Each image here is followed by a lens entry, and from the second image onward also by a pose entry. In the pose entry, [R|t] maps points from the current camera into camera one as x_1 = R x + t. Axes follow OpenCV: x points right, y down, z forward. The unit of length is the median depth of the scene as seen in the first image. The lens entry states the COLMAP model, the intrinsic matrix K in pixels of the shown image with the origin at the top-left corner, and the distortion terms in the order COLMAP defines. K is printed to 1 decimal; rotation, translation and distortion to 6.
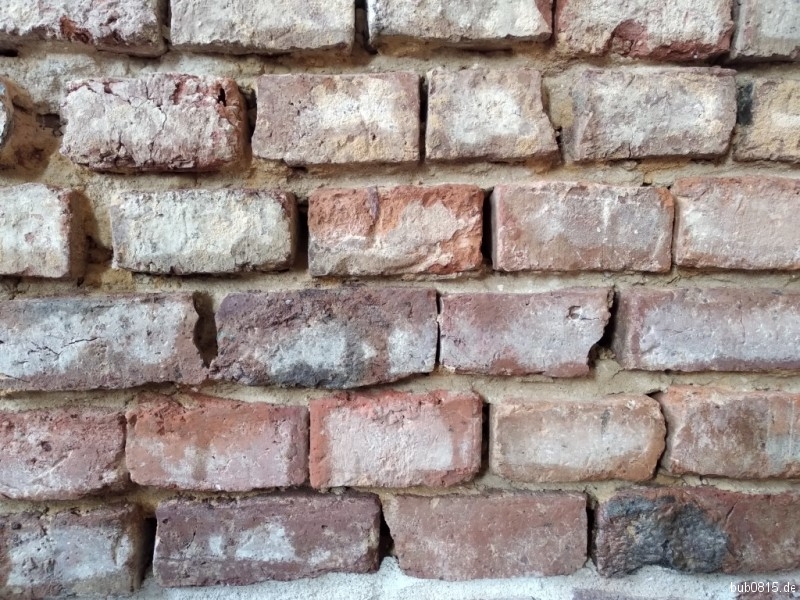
lens RADIAL K [[607.3, 0, 400.0], [0, 607.3, 299.6], [0, 0, 1]] dist [0.014410, -0.025274]
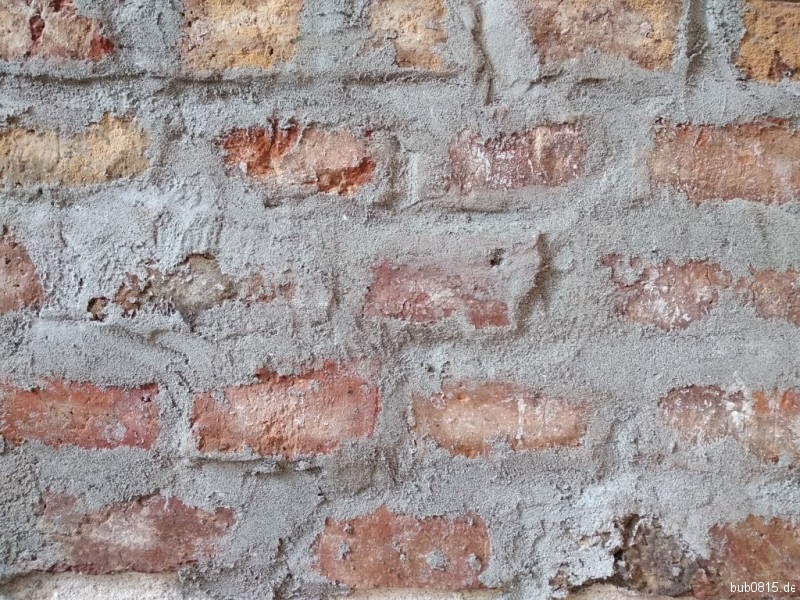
lens RADIAL K [[607.3, 0, 399.7], [0, 607.3, 299.9], [0, 0, 1]] dist [0.014410, -0.025274]
pose [[0.997307, 0.028010, -0.067779, 0.206059], [-0.036060, 0.992043, -0.120627, 0.187404], [0.063861, 0.122746, 0.990381, 0.161415]]
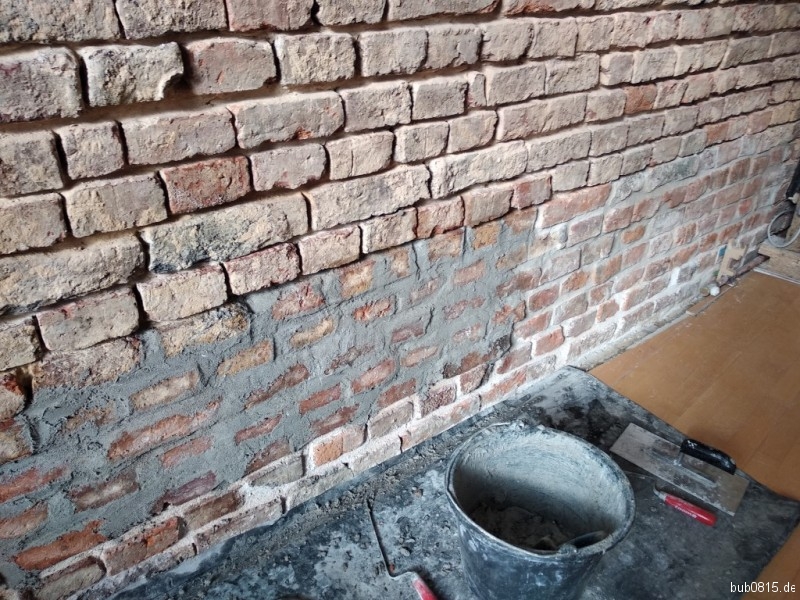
lens RADIAL K [[607.3, 0, 399.8], [0, 607.3, 299.9], [0, 0, 1]] dist [0.014410, -0.025274]
pose [[0.826059, -0.257088, 0.501530, -1.271299], [0.036110, 0.912209, 0.408130, -1.276370], [-0.562426, -0.319030, 0.762822, -1.186645]]
